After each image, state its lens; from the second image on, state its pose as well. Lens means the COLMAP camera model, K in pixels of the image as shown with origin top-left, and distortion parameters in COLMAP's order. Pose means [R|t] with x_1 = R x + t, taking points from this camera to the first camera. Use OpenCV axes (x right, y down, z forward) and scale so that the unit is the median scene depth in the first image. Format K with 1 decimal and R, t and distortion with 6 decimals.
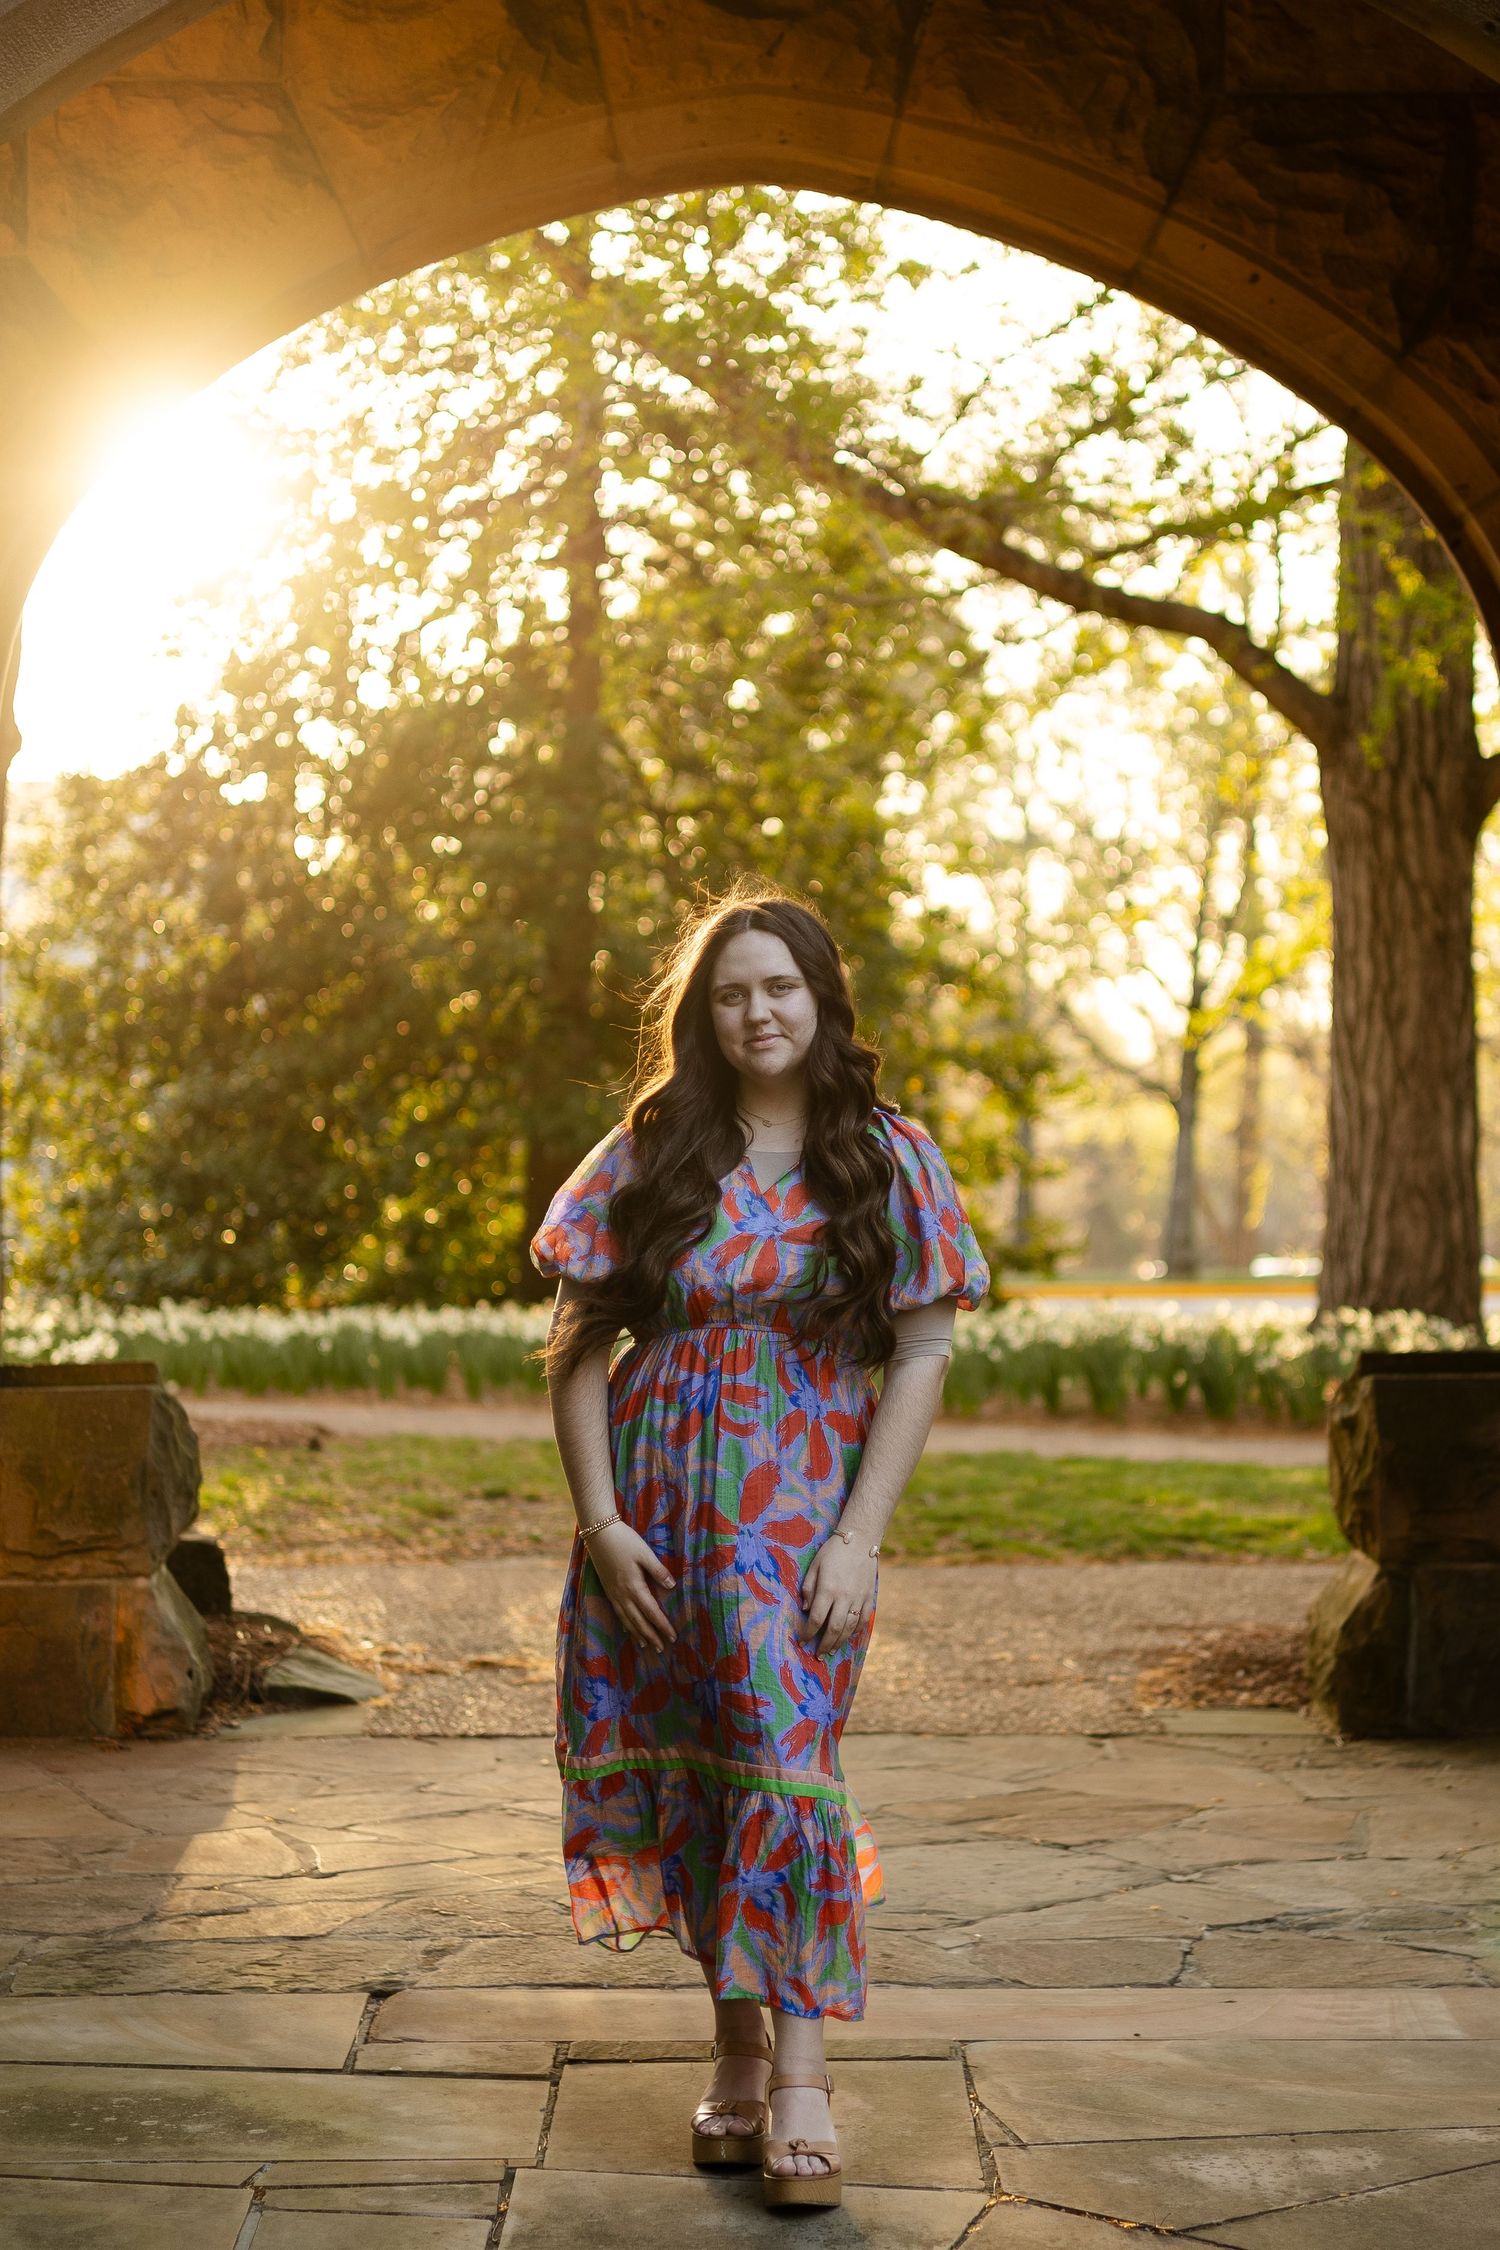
lens RADIAL K [[5068.5, 0, 749.3], [0, 5068.5, 1125.1], [0, 0, 1]] dist [0.005493, 0.031503]
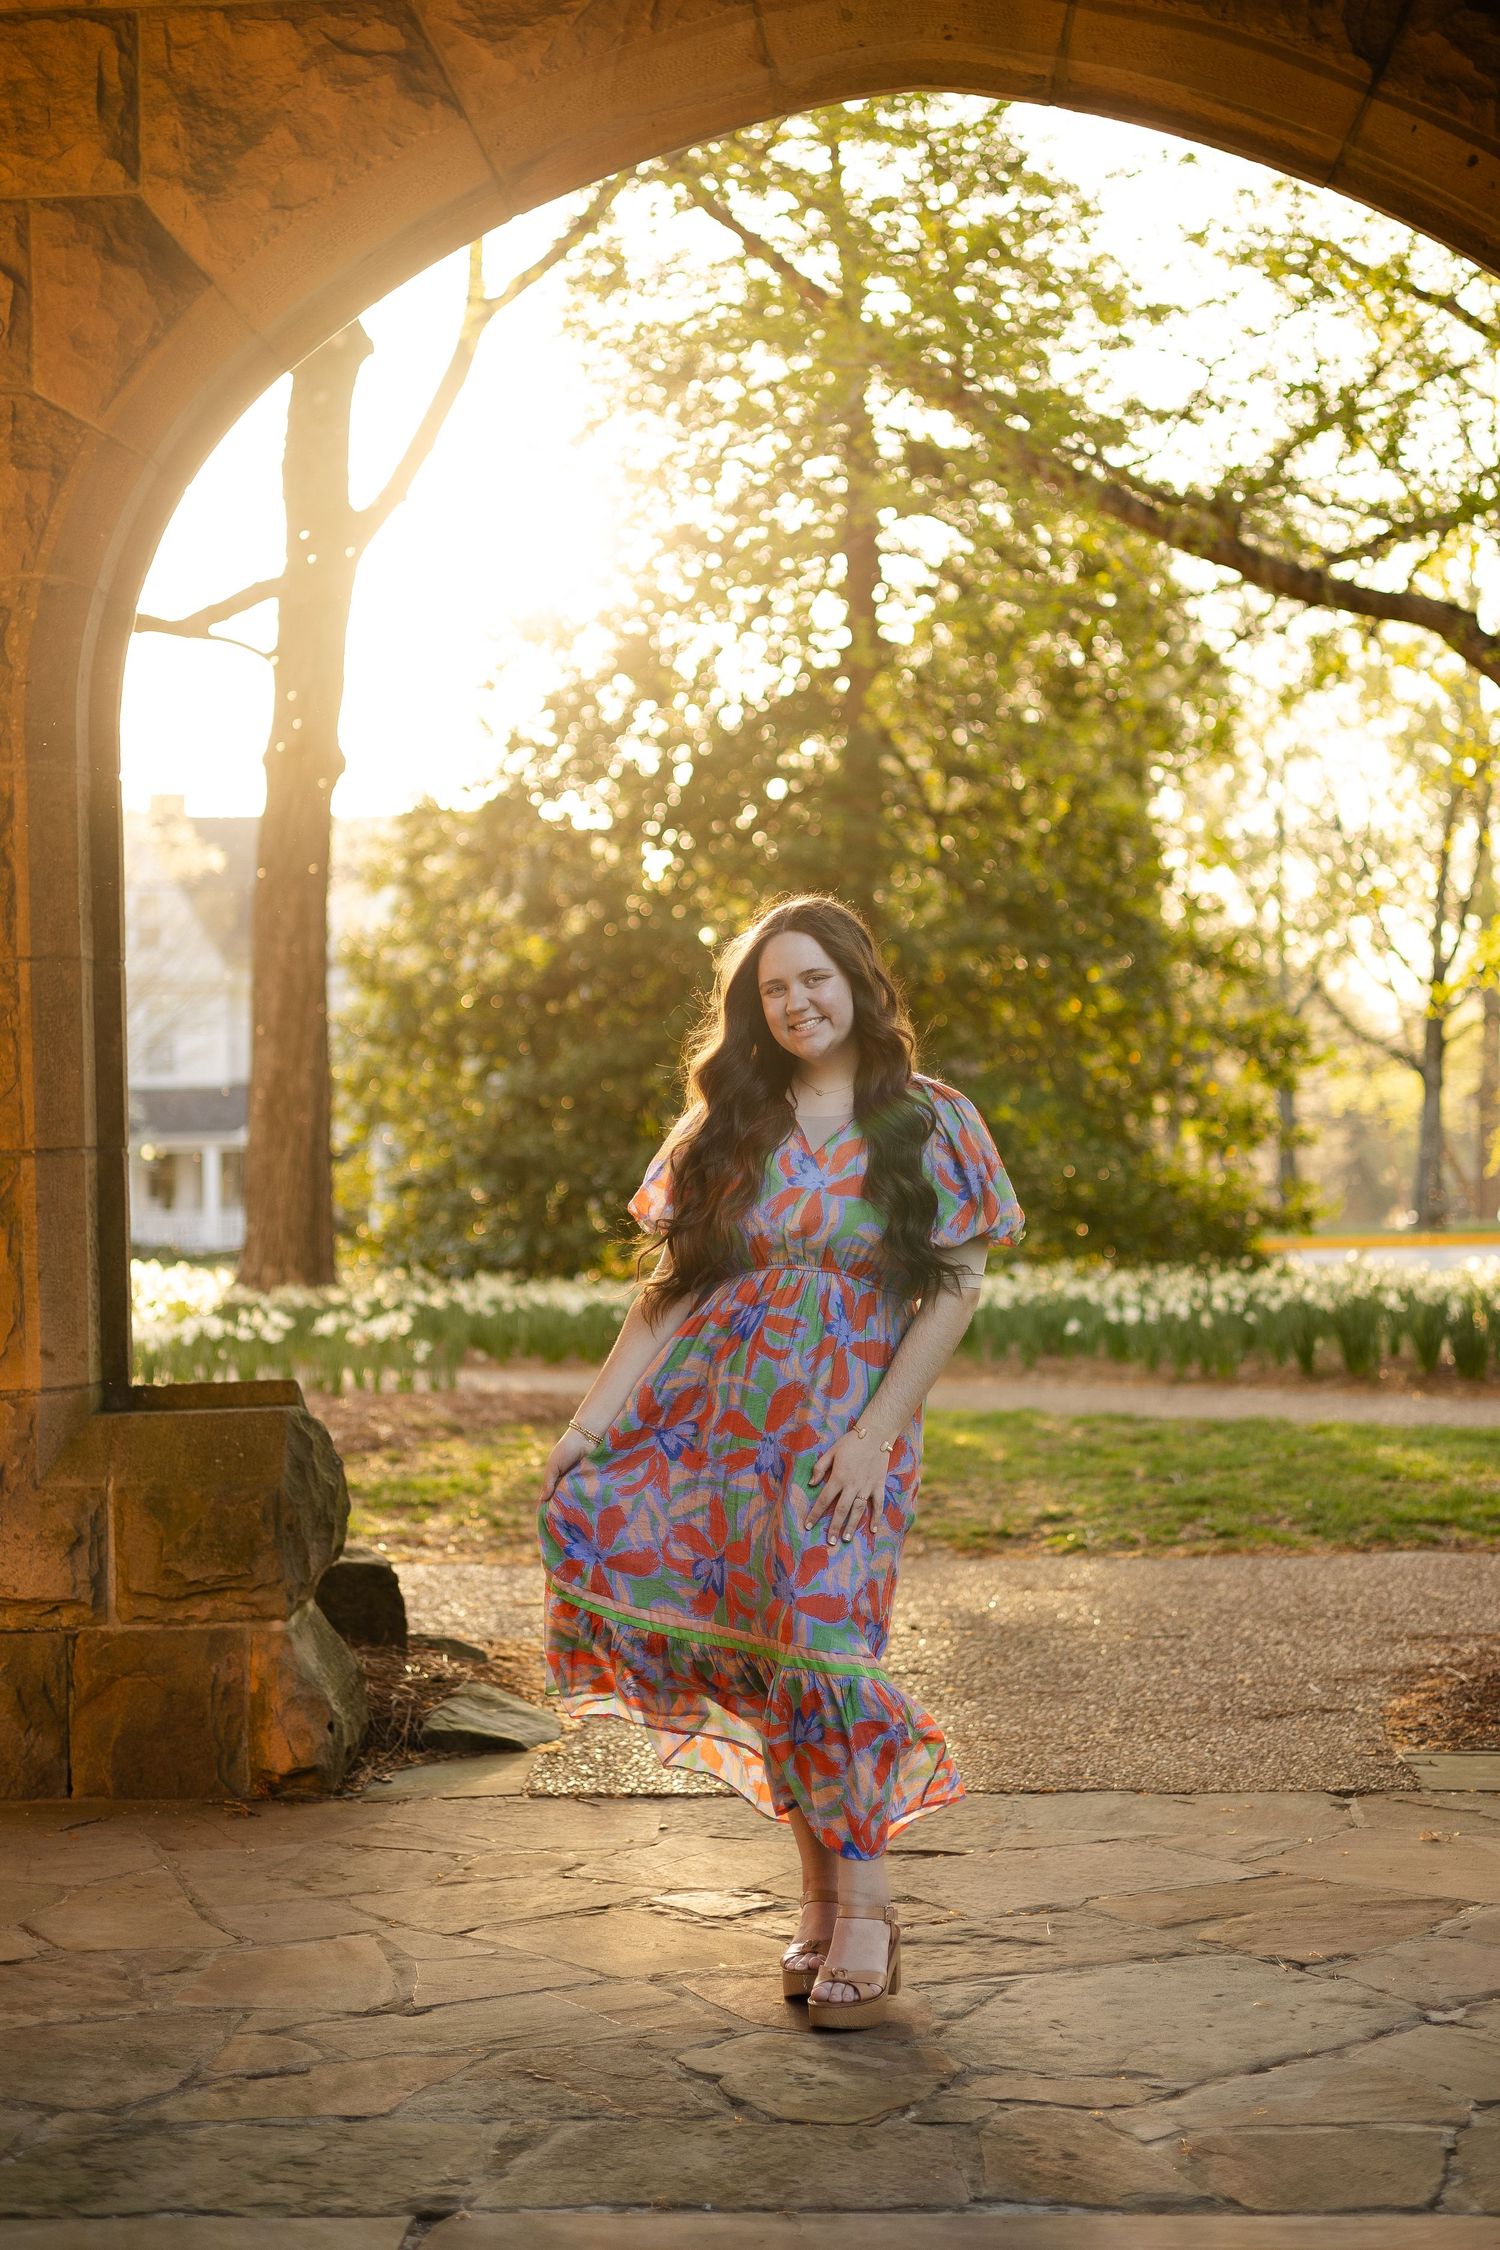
lens RADIAL K [[3705.1, 0, 752.0], [0, 3705.1, 916.9], [0, 0, 1]] dist [-0.000985, 0.044755]
pose [[0.995084, -0.025012, -0.095822, 0.026021], [0.020442, 0.998620, -0.048382, -0.002488], [0.096900, 0.046185, 0.994222, 0.276214]]
